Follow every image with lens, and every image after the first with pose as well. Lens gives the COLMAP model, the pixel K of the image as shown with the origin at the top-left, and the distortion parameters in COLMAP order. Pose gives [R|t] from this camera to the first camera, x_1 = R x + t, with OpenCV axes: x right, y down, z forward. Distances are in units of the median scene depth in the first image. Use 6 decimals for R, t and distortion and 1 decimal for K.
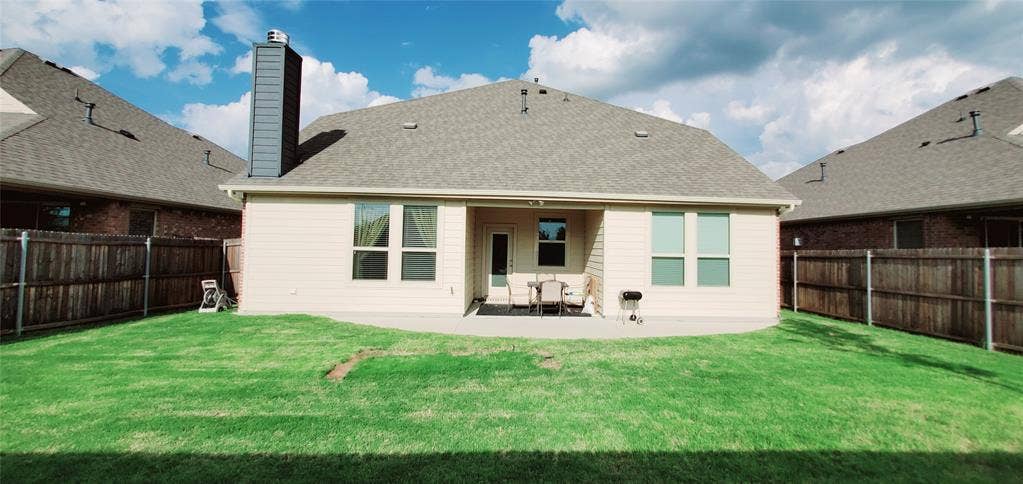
lens RADIAL K [[415.0, 0, 512.4], [0, 415.0, 244.6], [0, 0, 1]] dist [-0.000804, -0.000061]
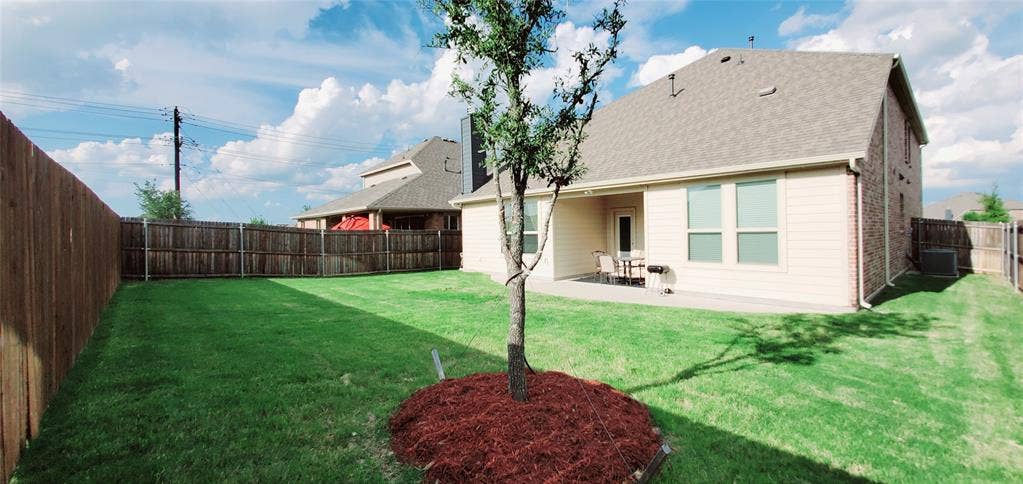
lens RADIAL K [[415.0, 0, 512.0], [0, 415.0, 237.7], [0, 0, 1]] dist [-0.000804, -0.000061]
pose [[0.629589, -0.019721, -0.776678, 0.848847], [0.037748, 0.999274, 0.005226, 0.020538], [0.776011, -0.032608, 0.629876, 0.033959]]
